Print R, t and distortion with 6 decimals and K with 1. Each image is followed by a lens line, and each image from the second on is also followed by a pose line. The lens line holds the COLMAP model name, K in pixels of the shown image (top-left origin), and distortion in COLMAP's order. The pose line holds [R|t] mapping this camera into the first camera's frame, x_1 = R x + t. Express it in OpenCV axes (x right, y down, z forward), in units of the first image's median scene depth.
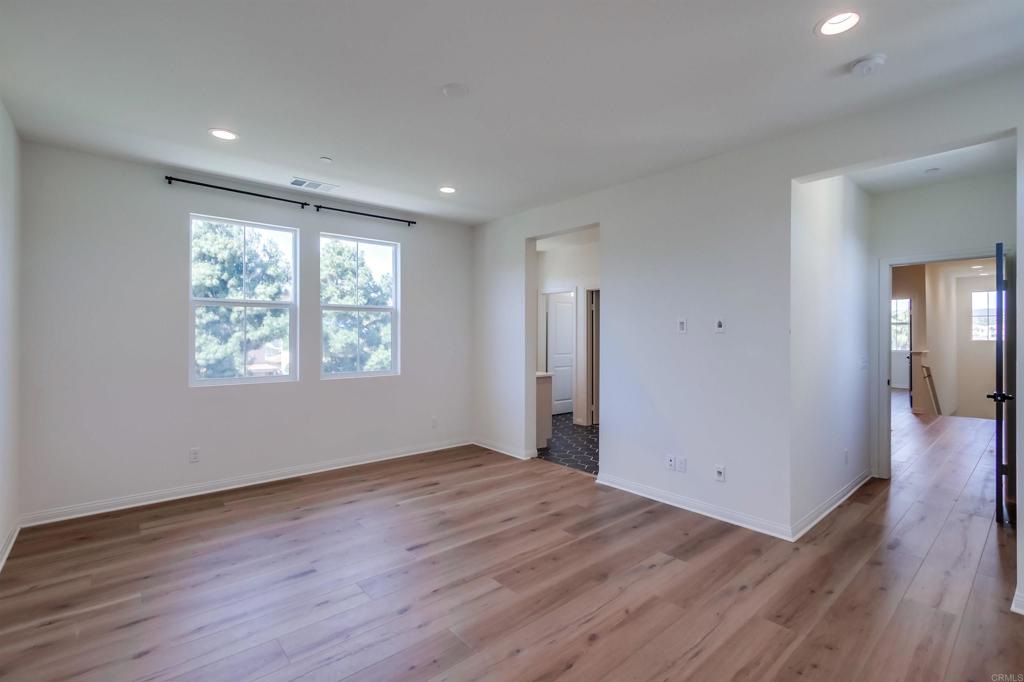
lens RADIAL K [[465.3, 0, 519.1], [0, 465.3, 336.7], [0, 0, 1]] dist [0.000580, 0.000050]
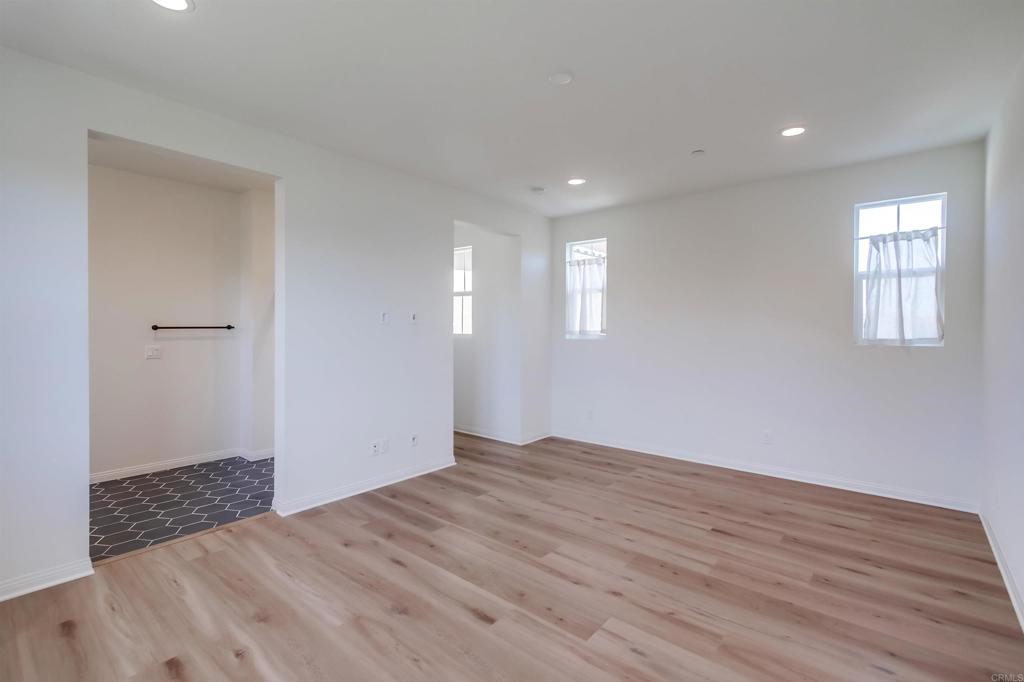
lens RADIAL K [[465.3, 0, 513.4], [0, 465.3, 334.2], [0, 0, 1]] dist [0.000580, 0.000050]
pose [[-0.155451, -0.018804, 0.987665, -0.828081], [-0.005773, 0.999819, 0.018126, -0.014186], [-0.987827, -0.002884, -0.155532, 0.924126]]
